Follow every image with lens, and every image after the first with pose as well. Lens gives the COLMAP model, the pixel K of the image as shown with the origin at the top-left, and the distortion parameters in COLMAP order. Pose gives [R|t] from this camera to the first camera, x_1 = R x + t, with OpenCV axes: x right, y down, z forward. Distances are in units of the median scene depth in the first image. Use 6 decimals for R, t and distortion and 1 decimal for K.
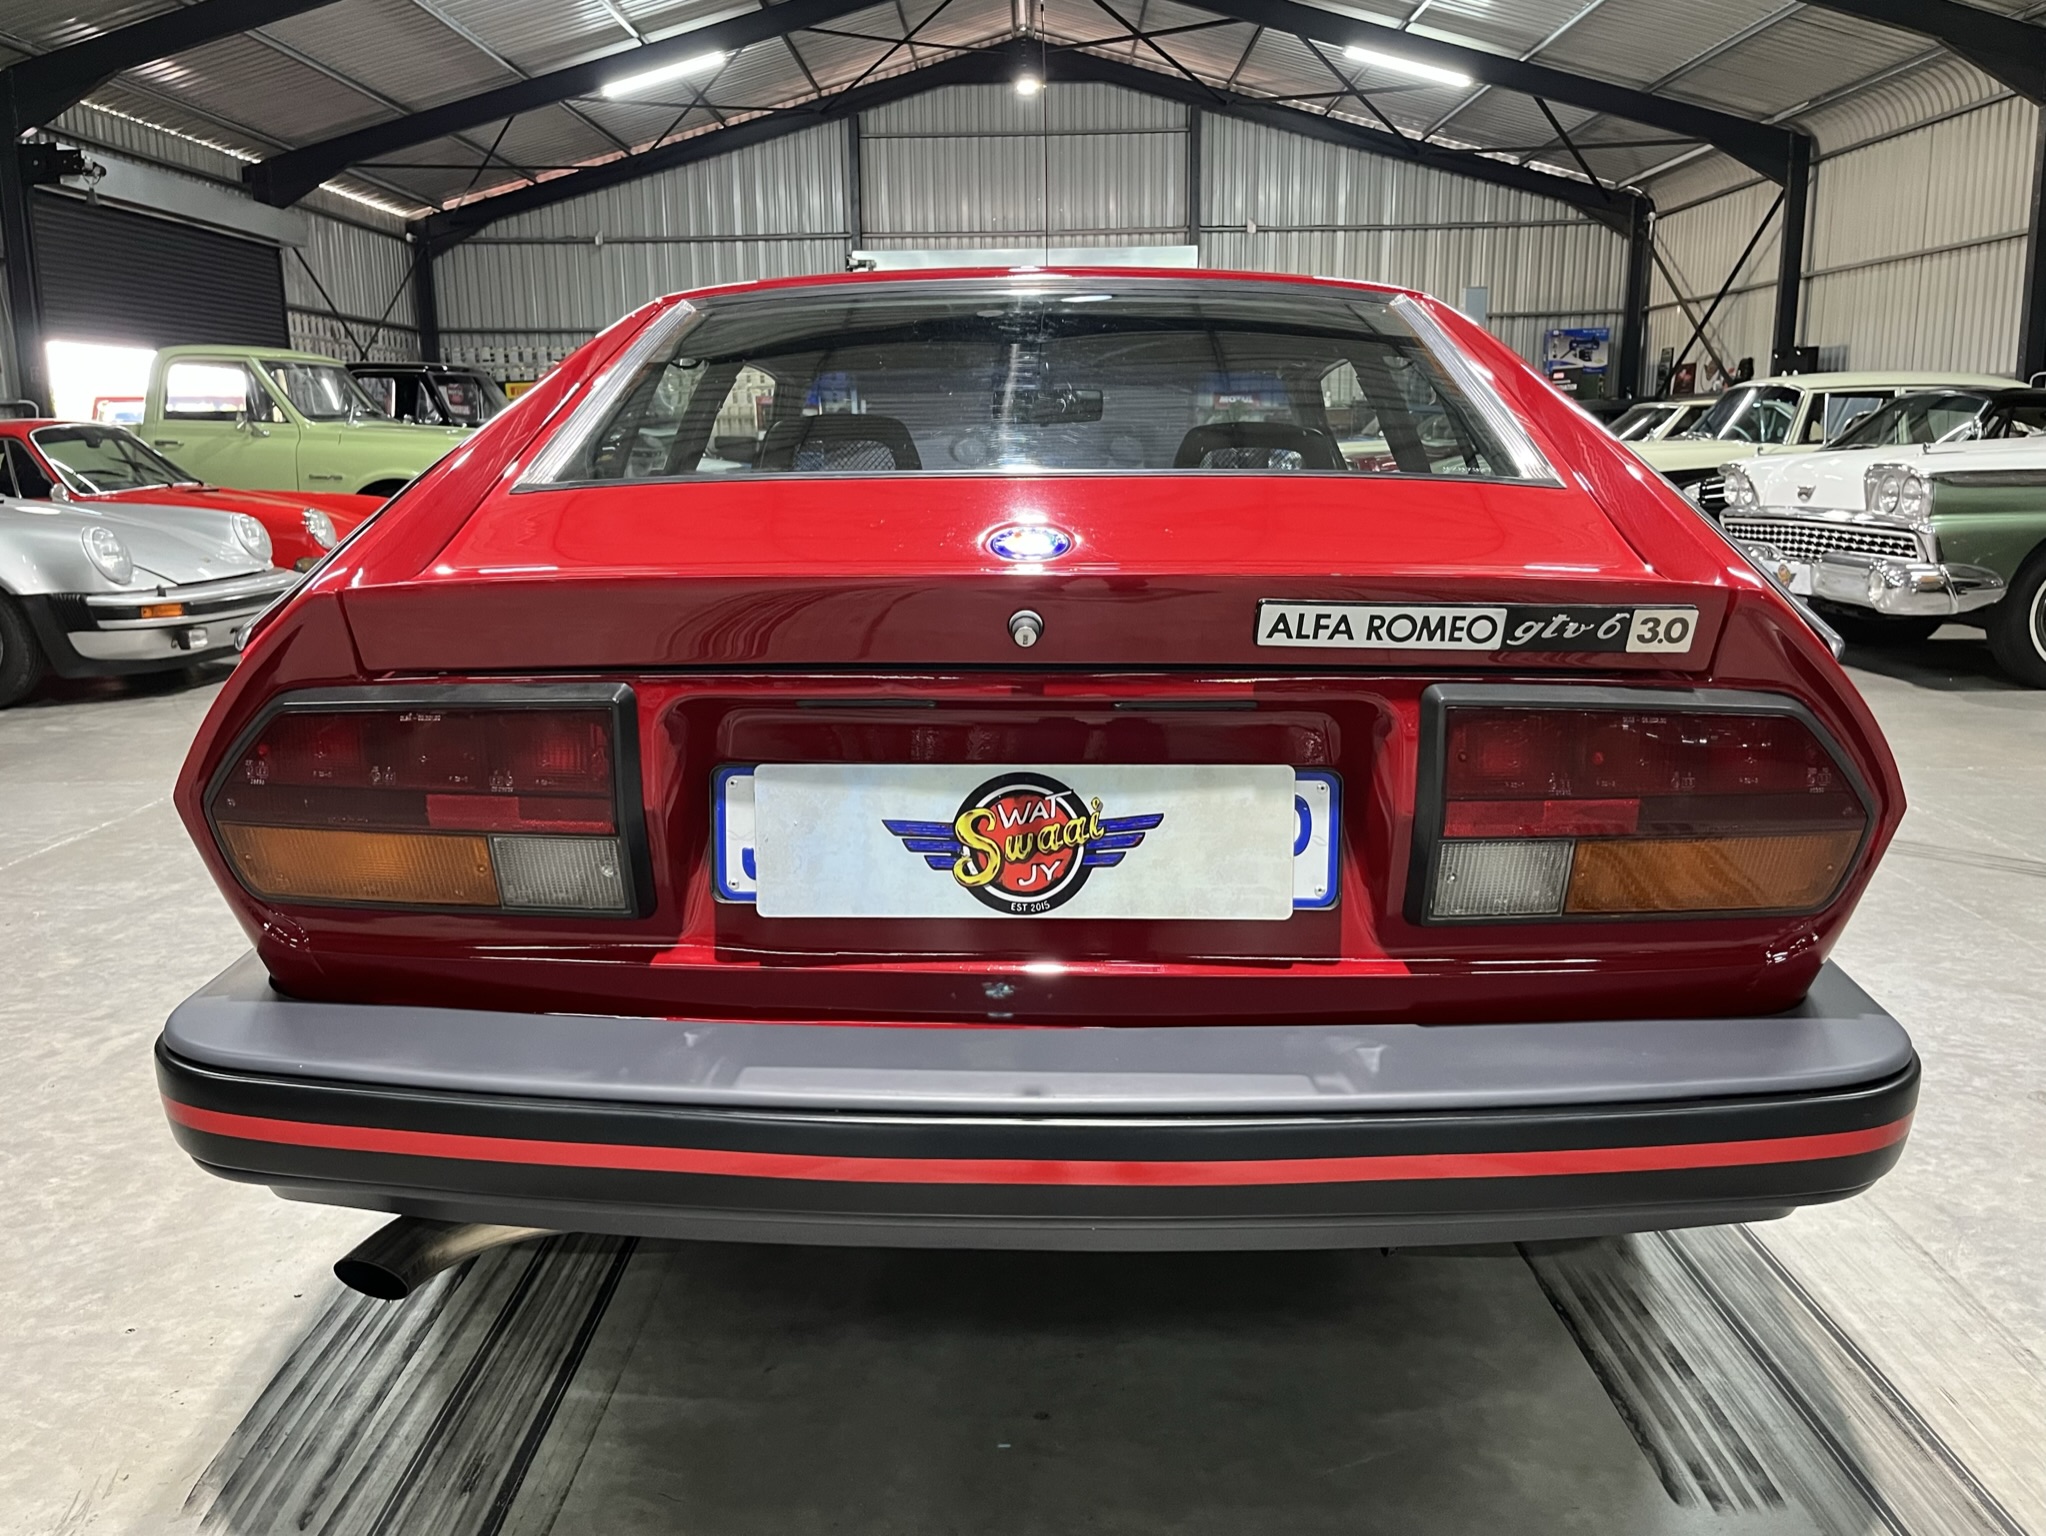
lens RADIAL K [[1579.9, 0, 972.1], [0, 1579.9, 757.6], [0, 0, 1]] dist [0.041242, -0.056943]
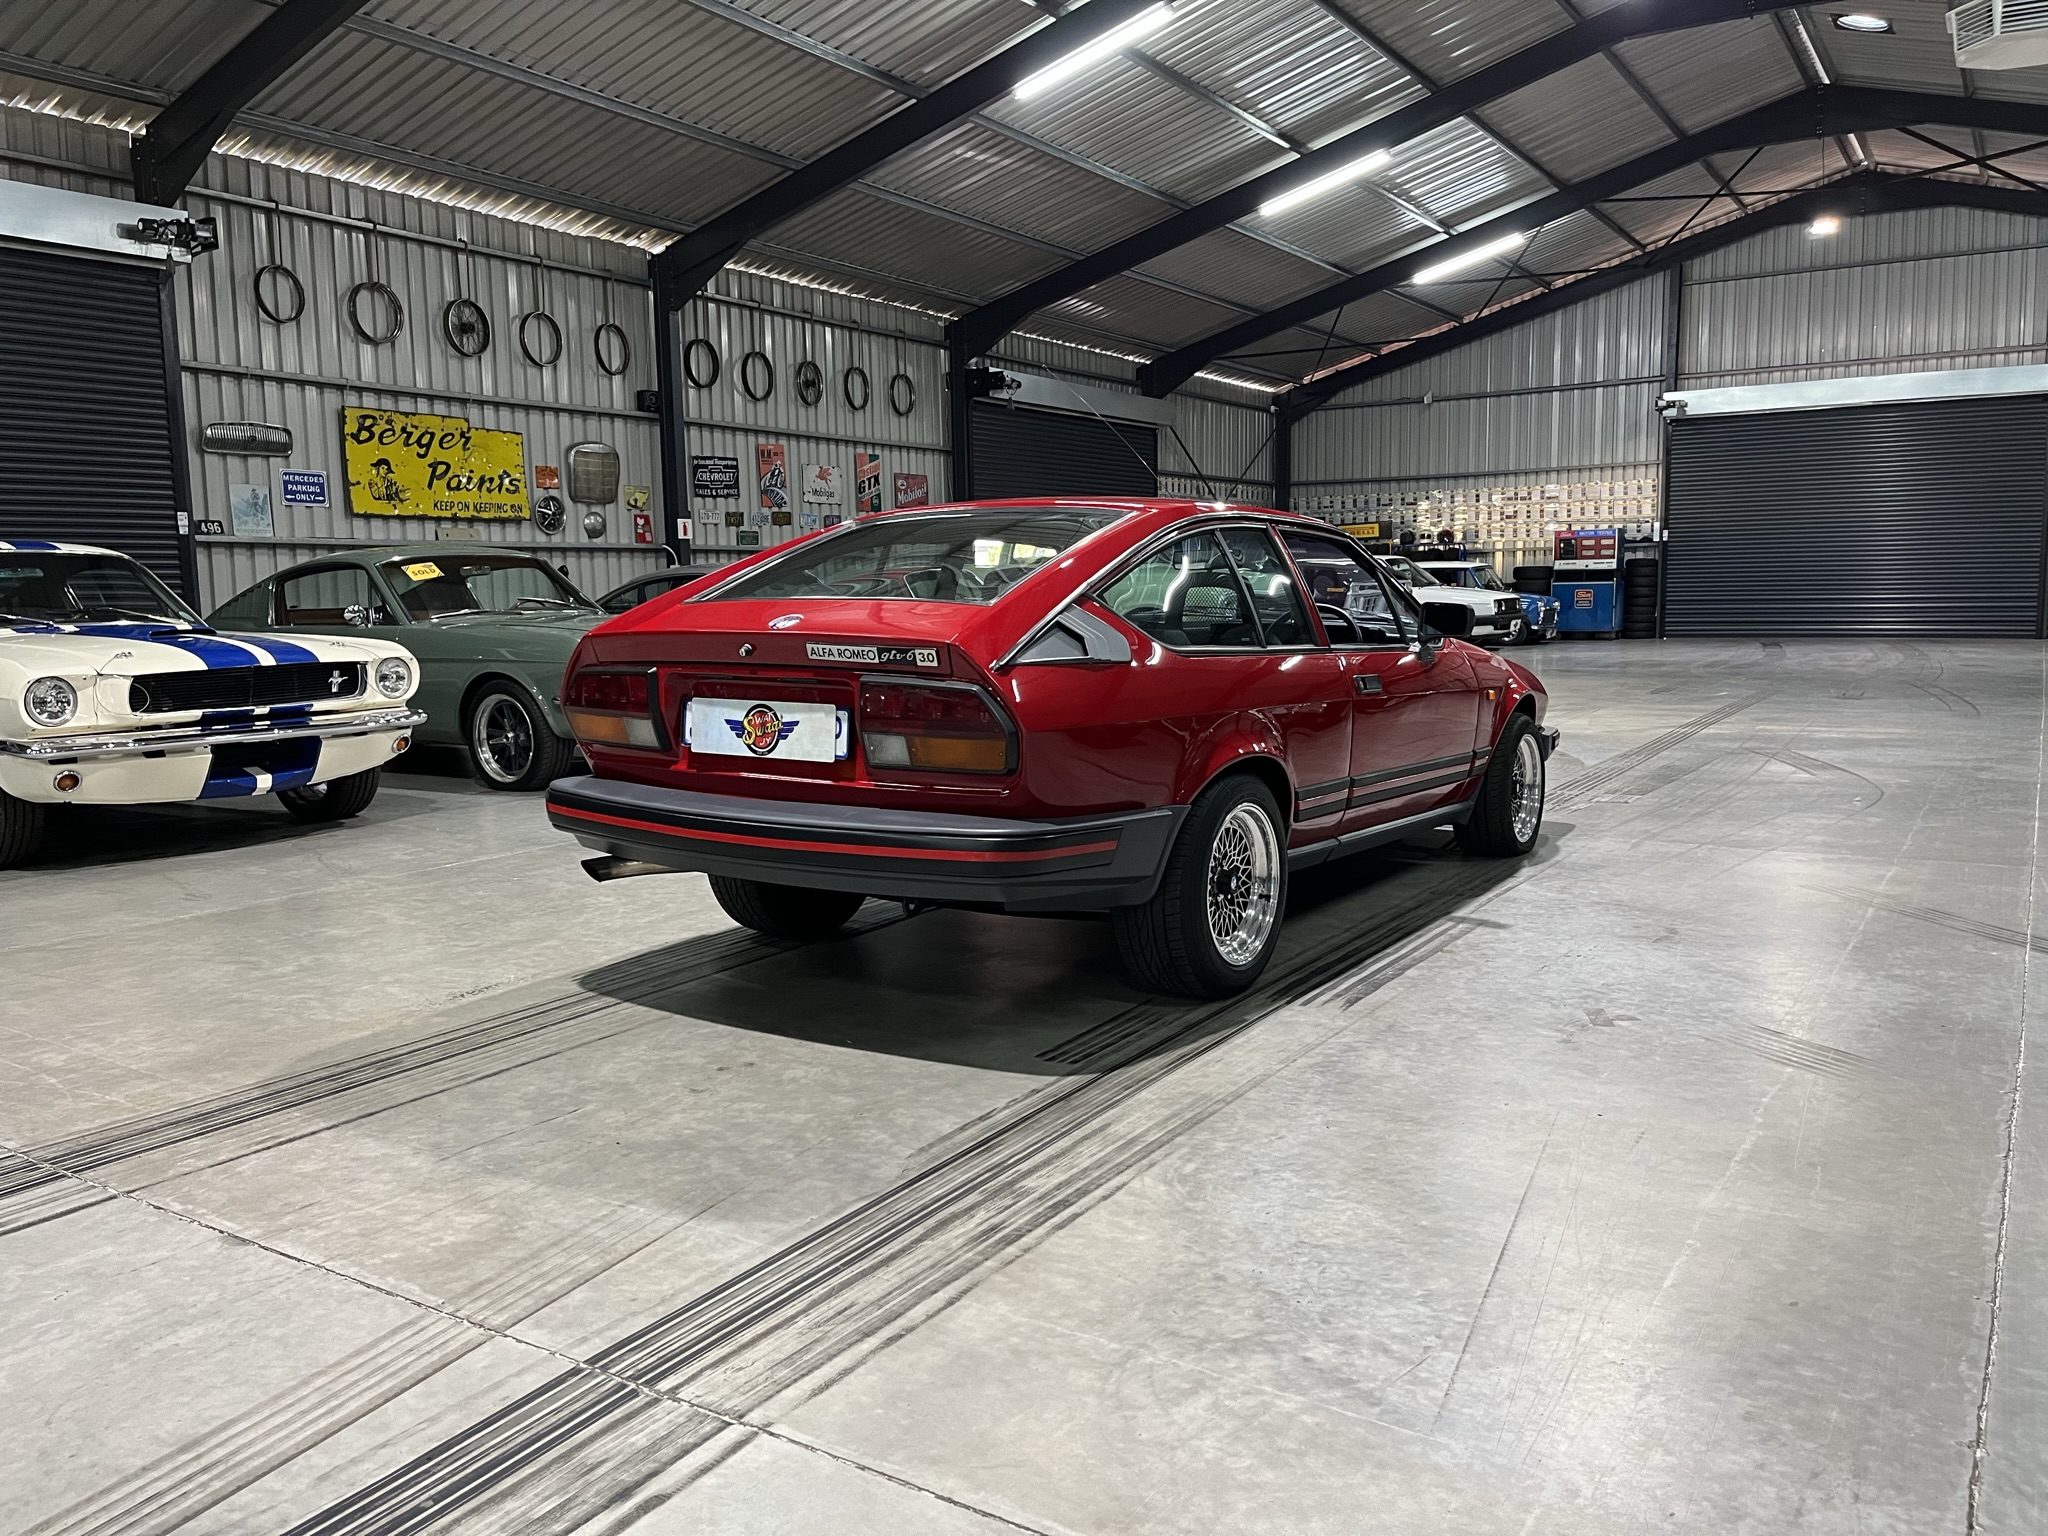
lens RADIAL K [[1581.5, 0, 1033.4], [0, 1581.5, 765.5], [0, 0, 1]] dist [0.041242, -0.056943]
pose [[0.843994, 0.058972, -0.533101, 1.858861], [-0.098907, 0.994004, -0.046630, 0.192581], [0.527154, 0.092083, 0.844766, -1.062044]]
